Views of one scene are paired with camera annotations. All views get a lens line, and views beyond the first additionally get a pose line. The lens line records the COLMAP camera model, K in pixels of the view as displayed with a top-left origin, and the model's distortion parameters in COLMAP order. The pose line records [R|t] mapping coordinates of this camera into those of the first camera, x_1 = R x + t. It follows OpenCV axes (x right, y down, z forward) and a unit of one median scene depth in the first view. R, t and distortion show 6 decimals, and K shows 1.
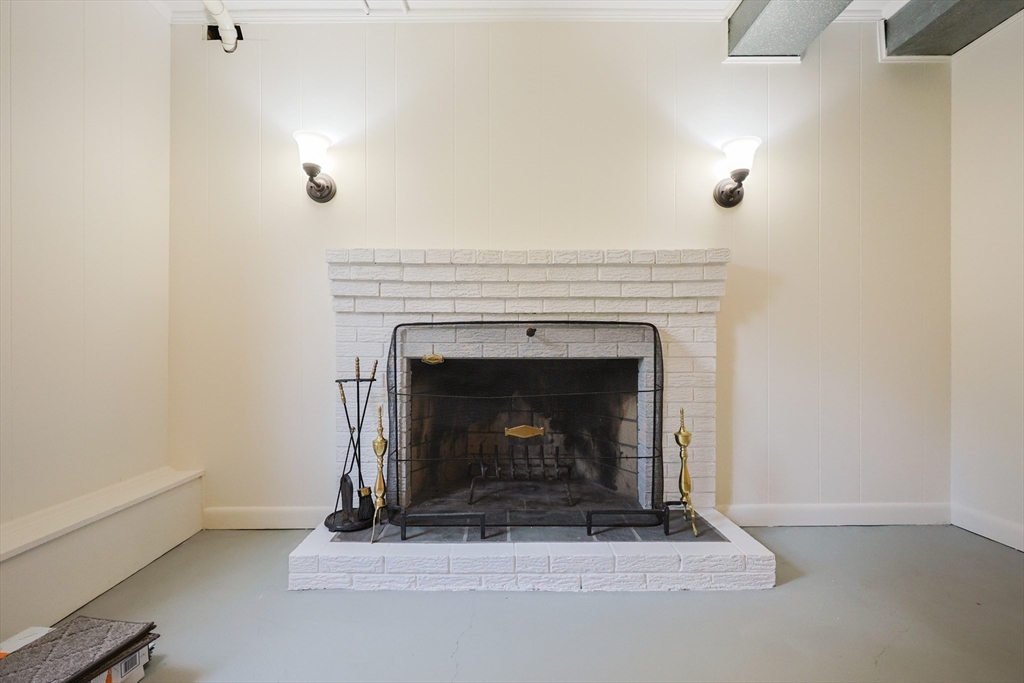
lens RADIAL K [[430.1, 0, 510.4], [0, 430.1, 344.2], [0, 0, 1]] dist [-0.000771, 0.000152]
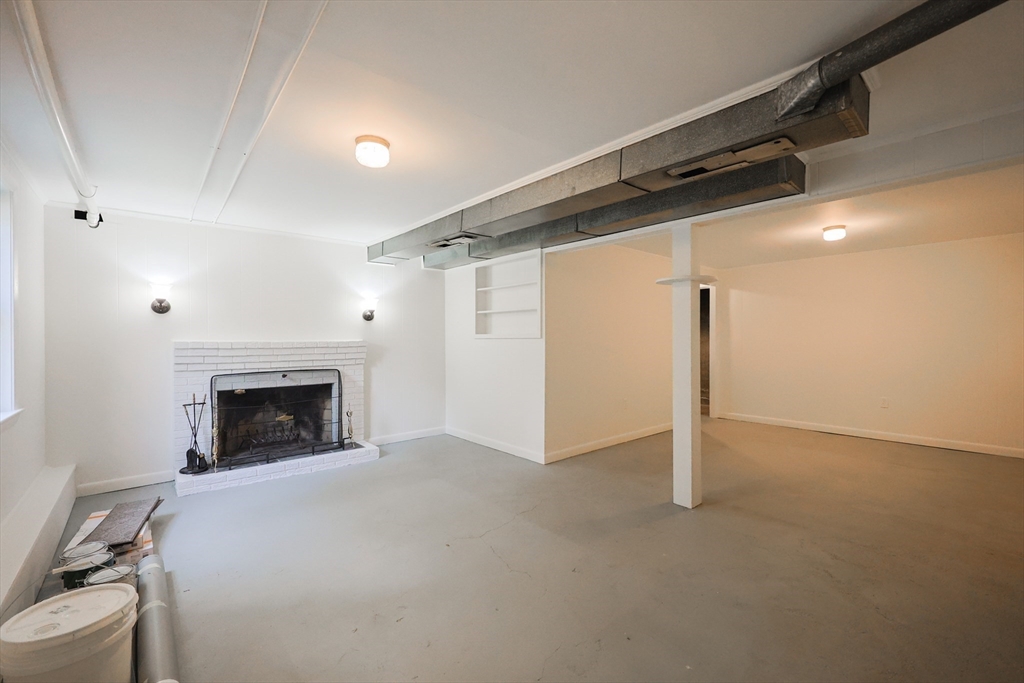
lens RADIAL K [[430.1, 0, 510.4], [0, 430.1, 344.2], [0, 0, 1]] dist [-0.000771, 0.000152]
pose [[0.768409, -0.012788, 0.639831, -0.488093], [-0.002612, 0.999729, 0.023117, -0.252149], [-0.639953, -0.019434, 0.768168, -1.535054]]
